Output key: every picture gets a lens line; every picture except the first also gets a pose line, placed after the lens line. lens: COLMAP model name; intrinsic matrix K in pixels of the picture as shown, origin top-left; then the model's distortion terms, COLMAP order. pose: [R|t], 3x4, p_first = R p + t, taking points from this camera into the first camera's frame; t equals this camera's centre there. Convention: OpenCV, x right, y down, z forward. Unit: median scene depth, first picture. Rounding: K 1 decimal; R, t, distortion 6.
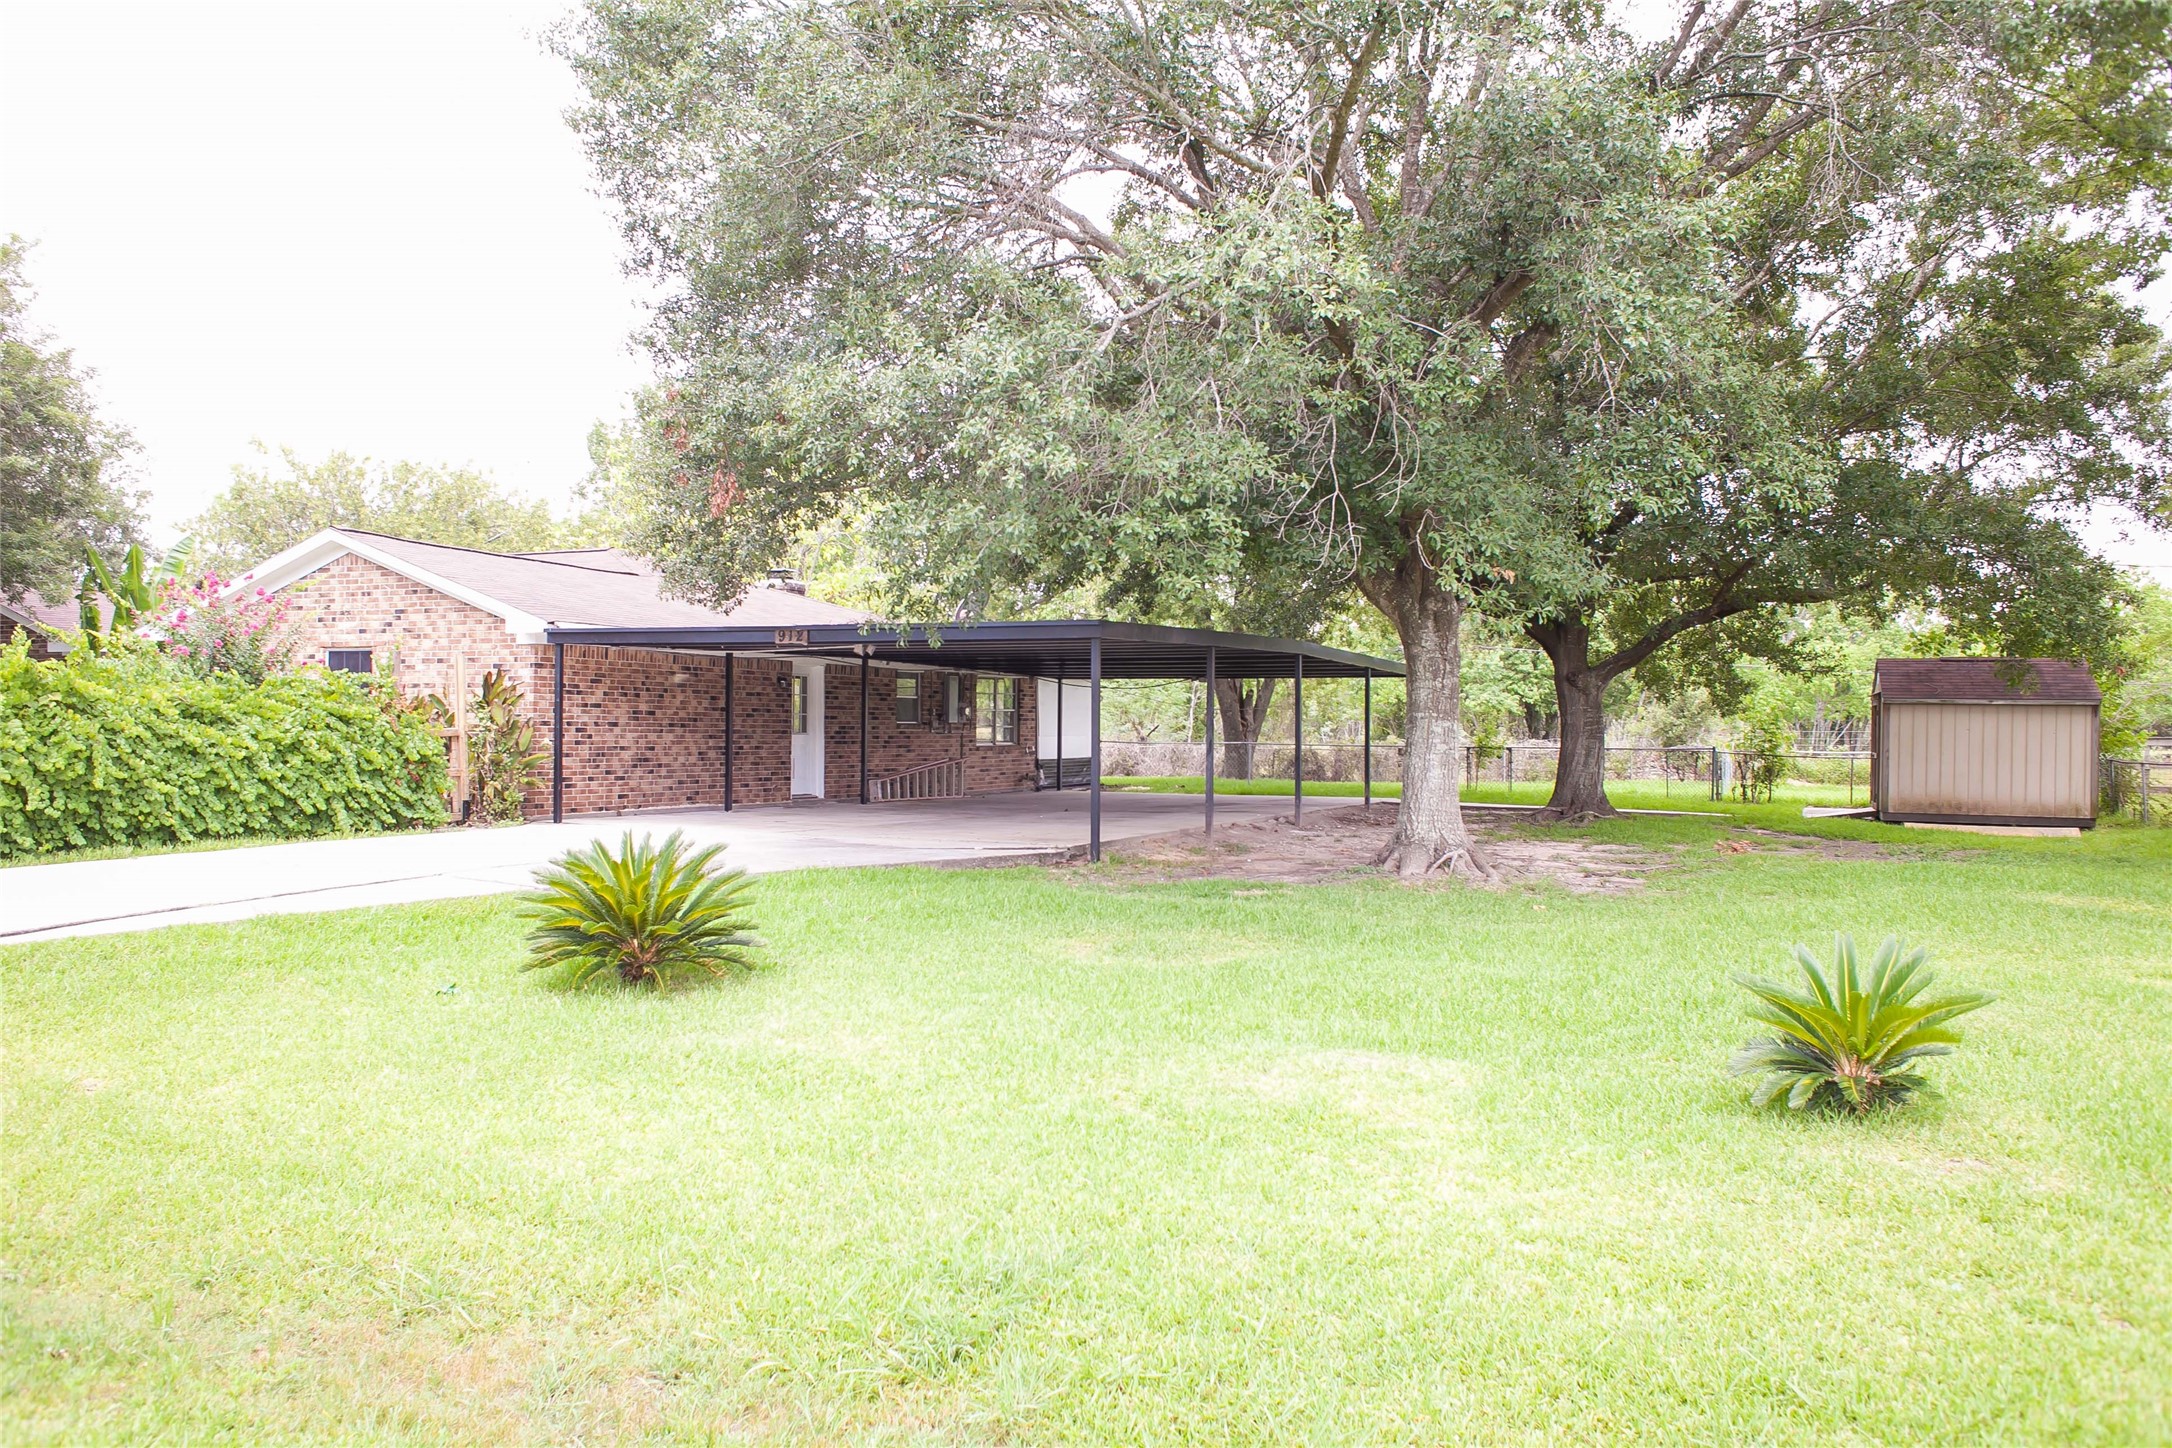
lens RADIAL K [[1786.3, 0, 1074.8], [0, 1786.3, 687.8], [0, 0, 1]] dist [-0.084914, 0.142990]
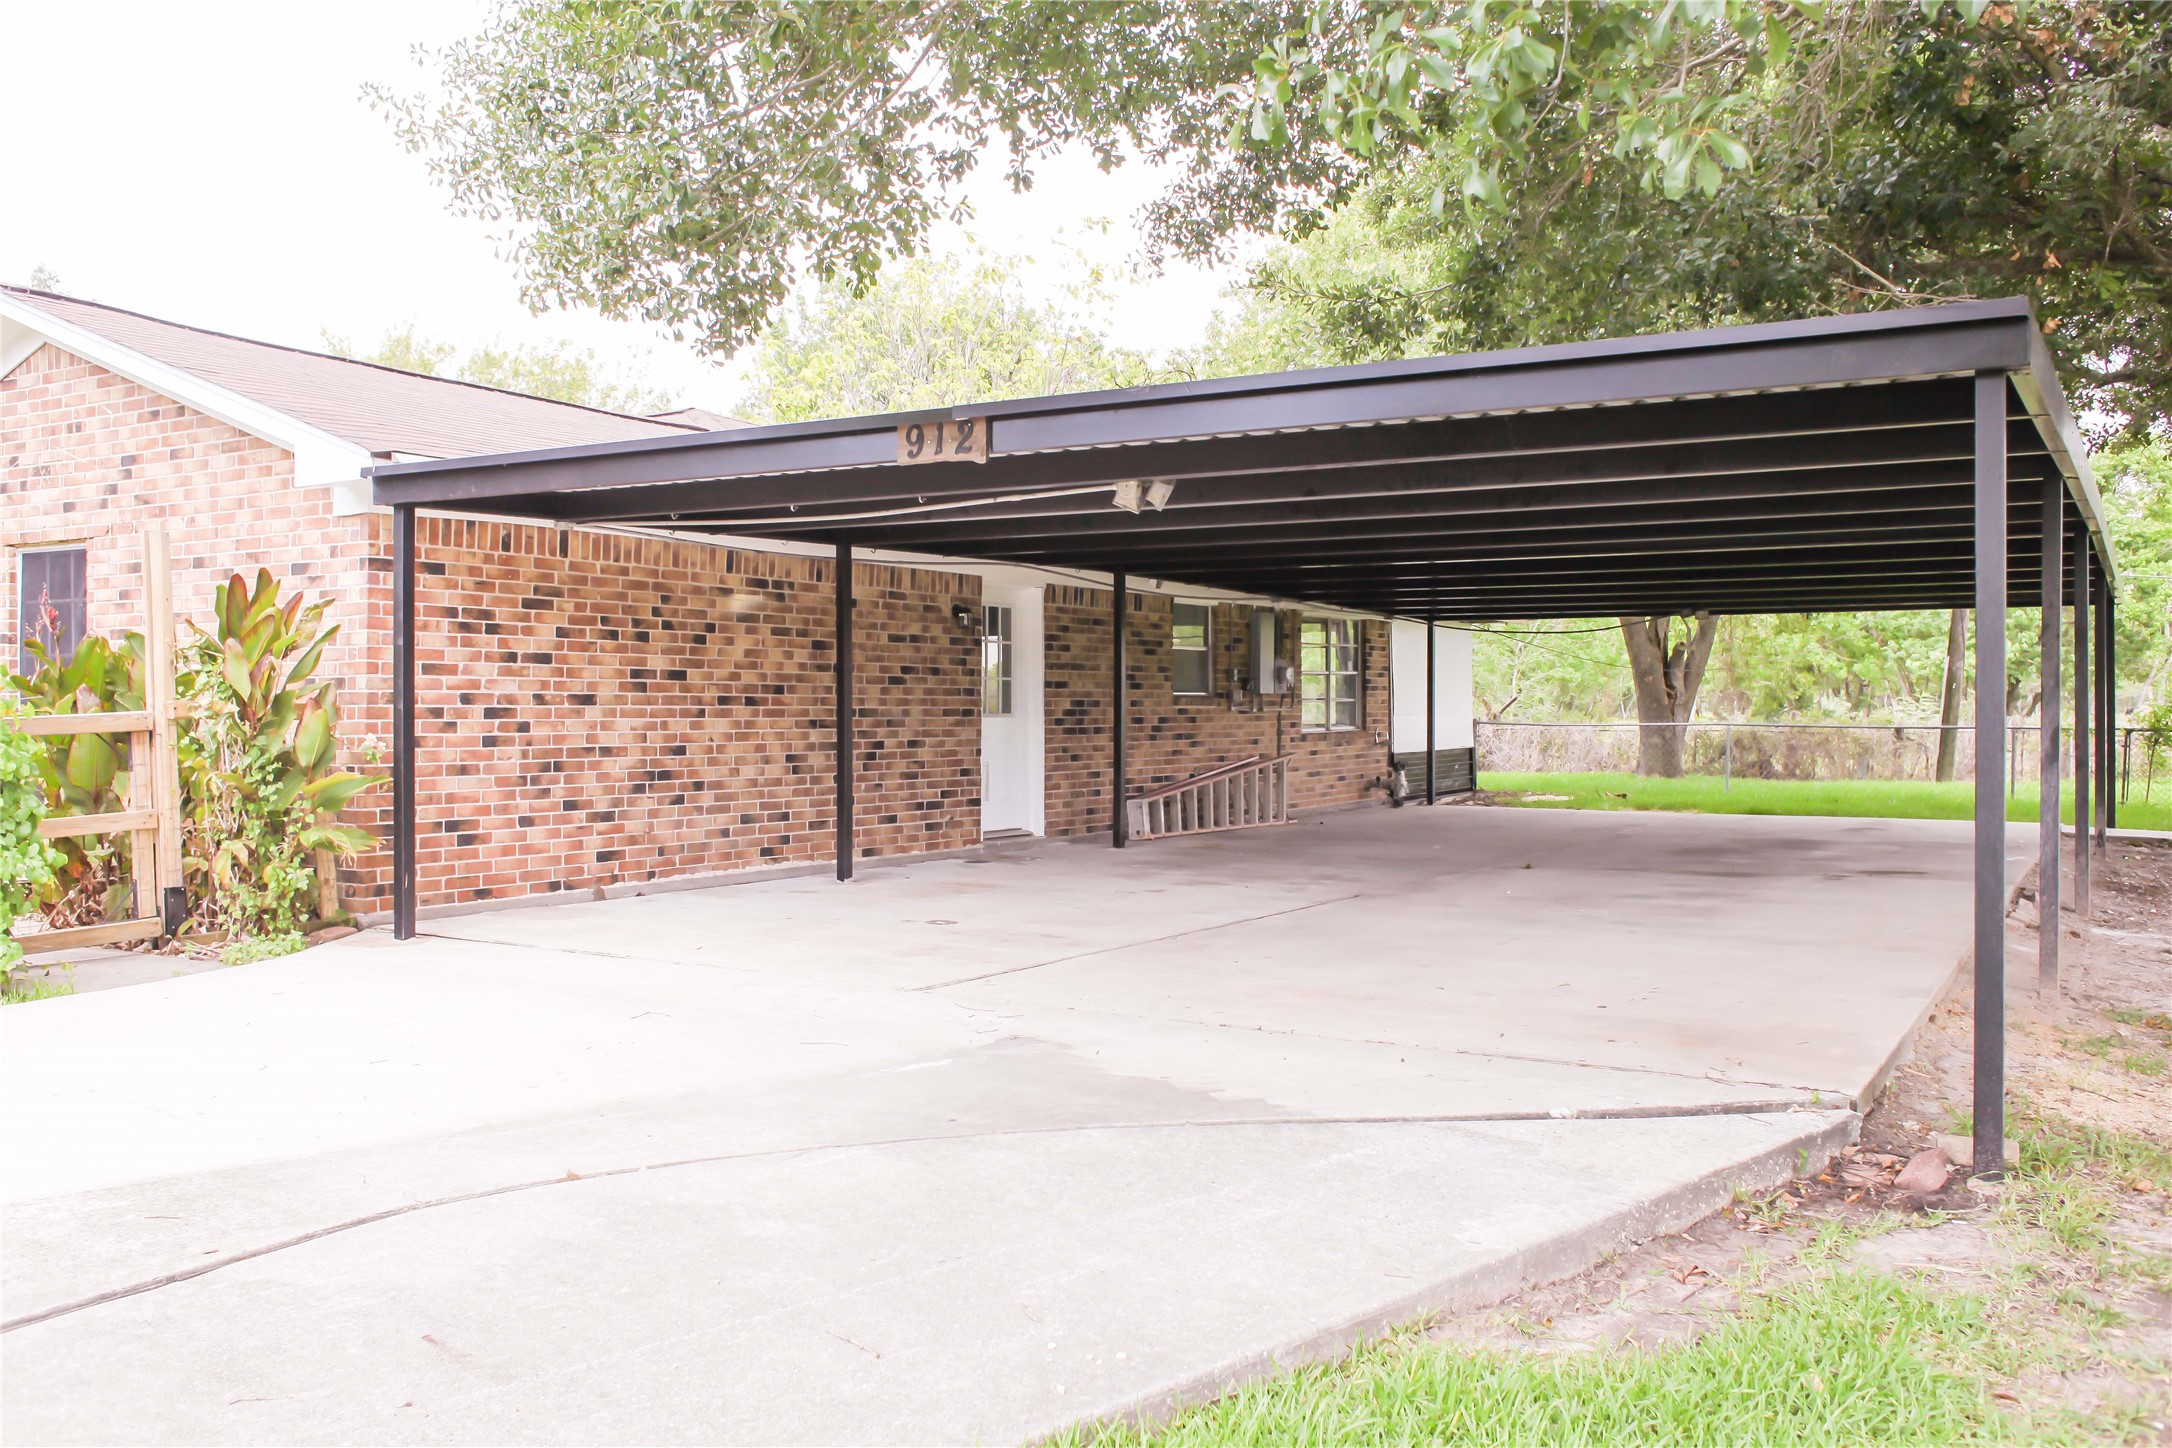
lens RADIAL K [[1786.3, 0, 1074.8], [0, 1786.3, 687.8], [0, 0, 1]] dist [-0.084914, 0.142990]
pose [[0.992292, -0.008635, -0.123622, -0.069671], [0.010280, 0.999867, 0.012675, 0.011657], [0.123496, -0.013848, 0.992248, 0.503418]]
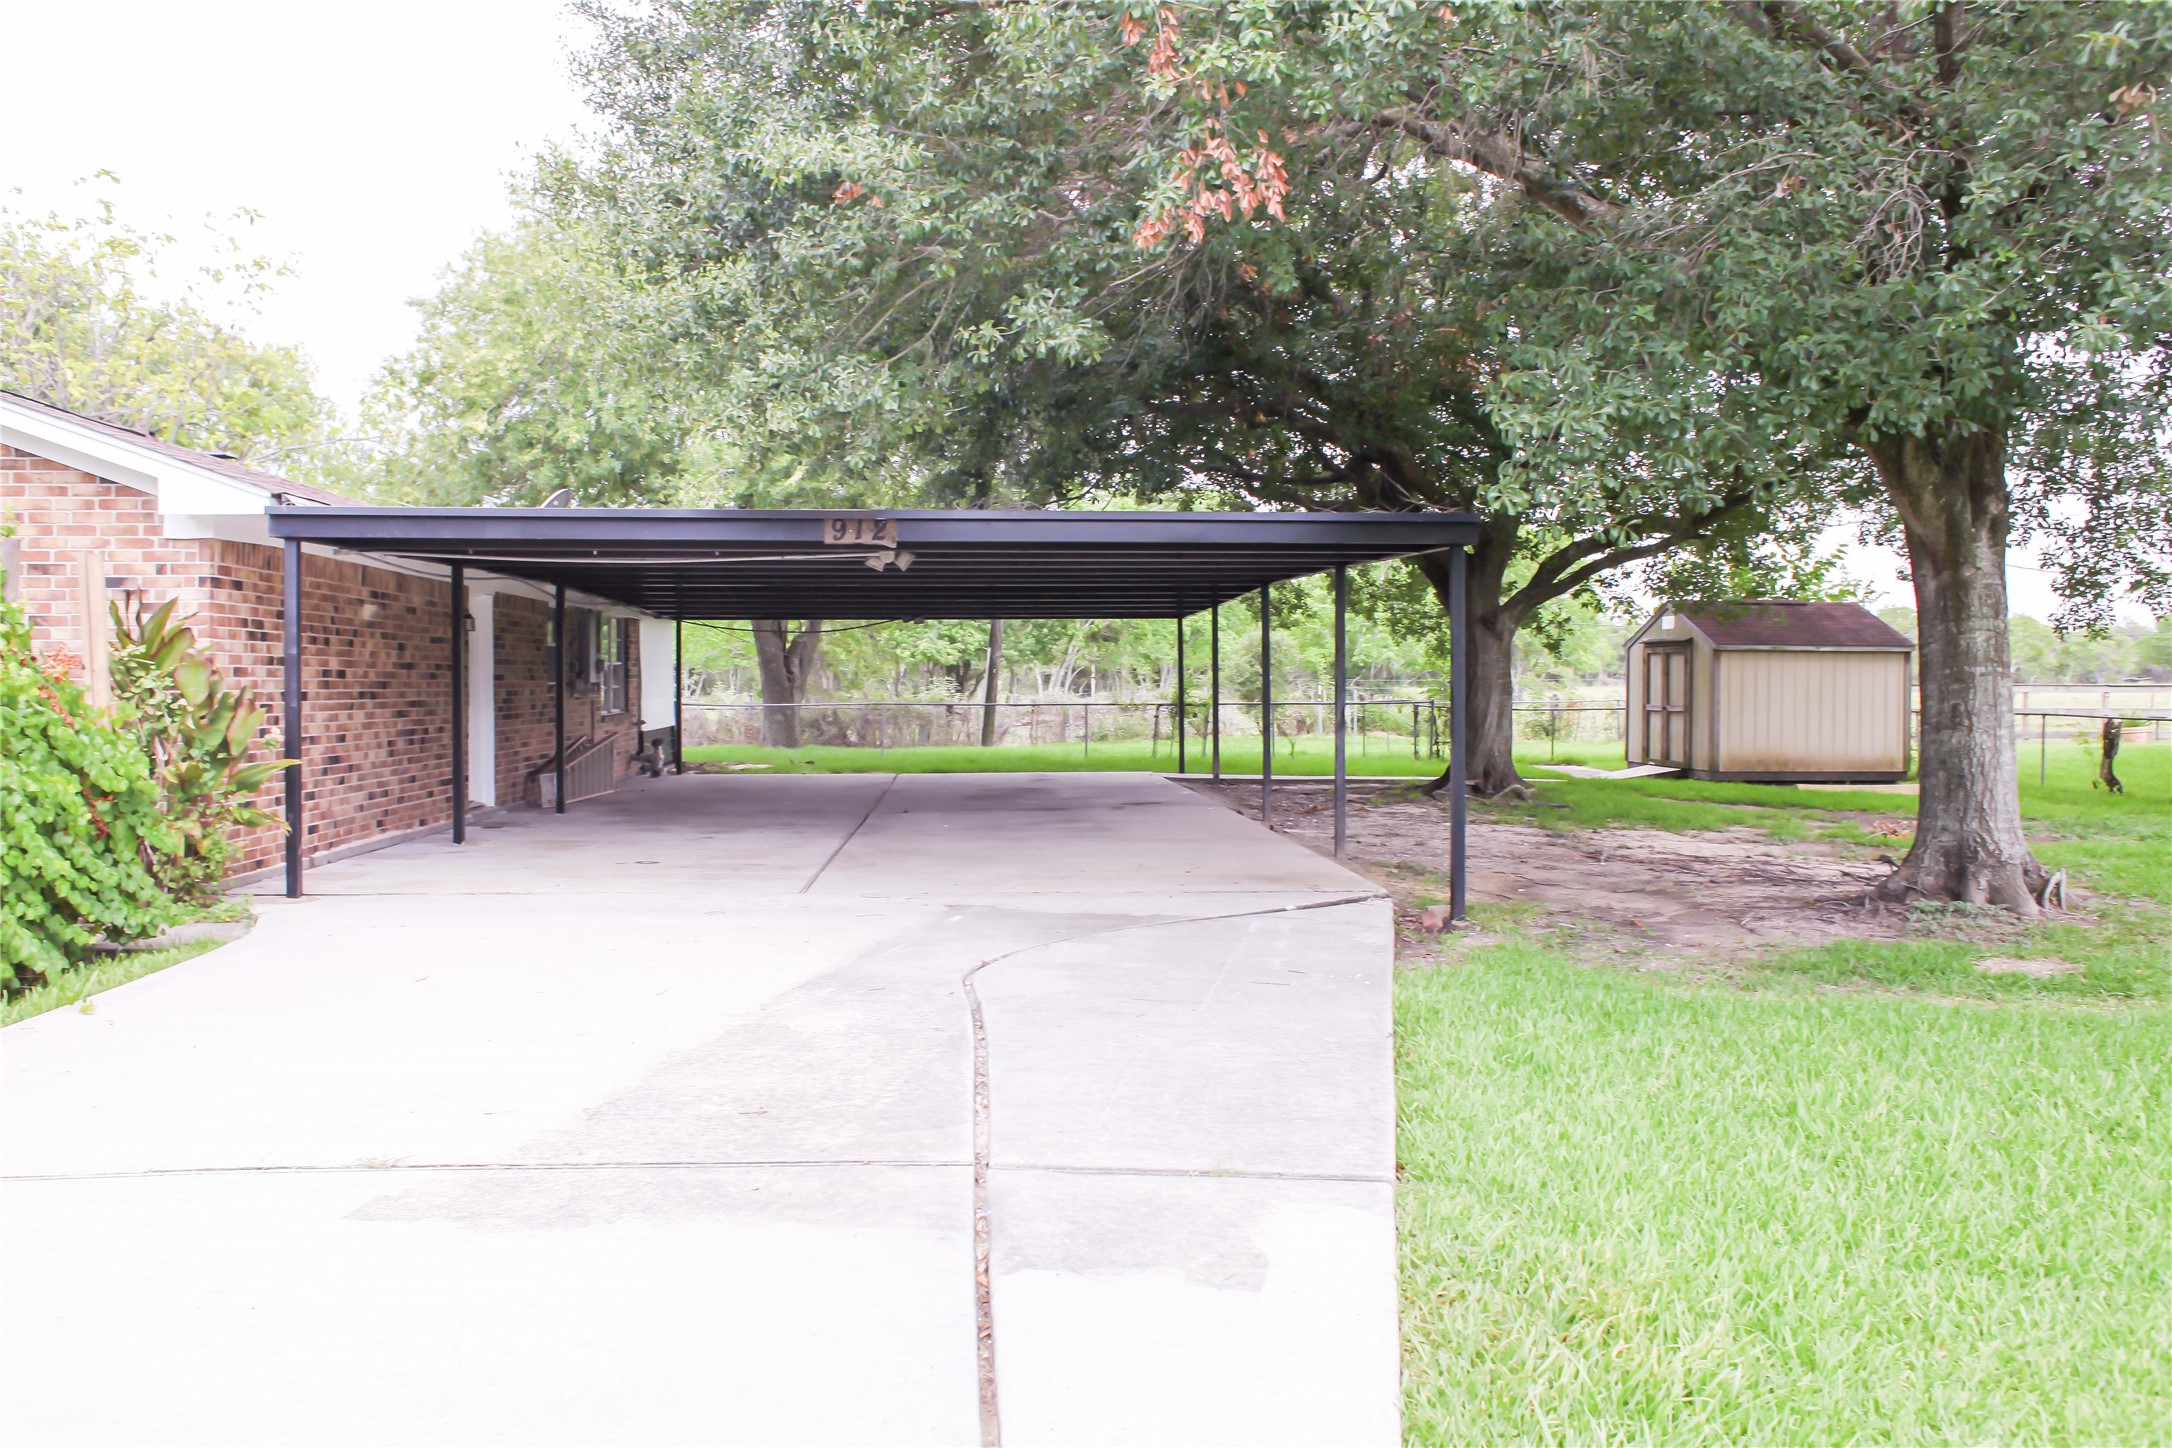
lens RADIAL K [[1786.3, 0, 1074.8], [0, 1786.3, 687.8], [0, 0, 1]] dist [-0.084914, 0.142990]
pose [[0.874020, -0.013219, 0.485710, -0.282077], [-0.000907, 0.999584, 0.028836, 0.002191], [-0.485889, -0.025644, 0.873644, 0.378496]]
